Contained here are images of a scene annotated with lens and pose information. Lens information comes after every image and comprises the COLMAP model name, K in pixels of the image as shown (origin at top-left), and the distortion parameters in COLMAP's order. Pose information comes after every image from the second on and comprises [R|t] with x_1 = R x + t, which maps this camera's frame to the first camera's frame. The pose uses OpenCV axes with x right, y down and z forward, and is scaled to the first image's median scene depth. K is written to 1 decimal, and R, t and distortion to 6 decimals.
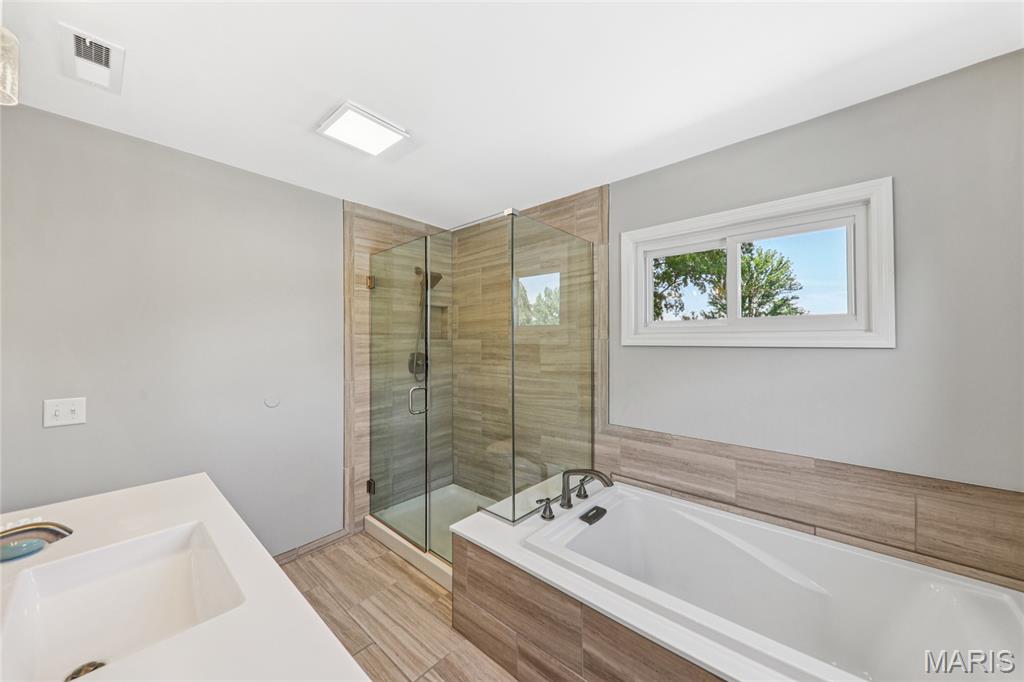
lens RADIAL K [[362.6, 0, 515.4], [0, 362.6, 341.3], [0, 0, 1]] dist [0.003461, -0.001779]
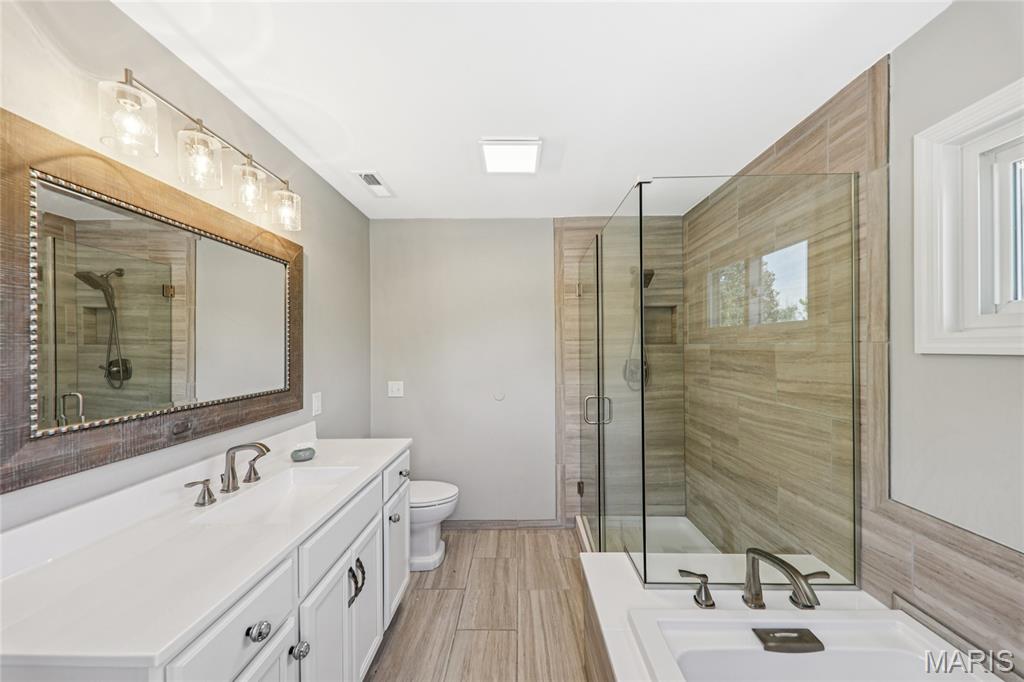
lens RADIAL K [[362.6, 0, 512.6], [0, 362.6, 345.8], [0, 0, 1]] dist [0.003461, -0.001779]
pose [[0.642284, -0.008284, -0.766422, 0.283677], [0.008867, 0.999955, -0.003377, -0.002215], [0.766416, -0.004627, 0.642328, 0.204670]]
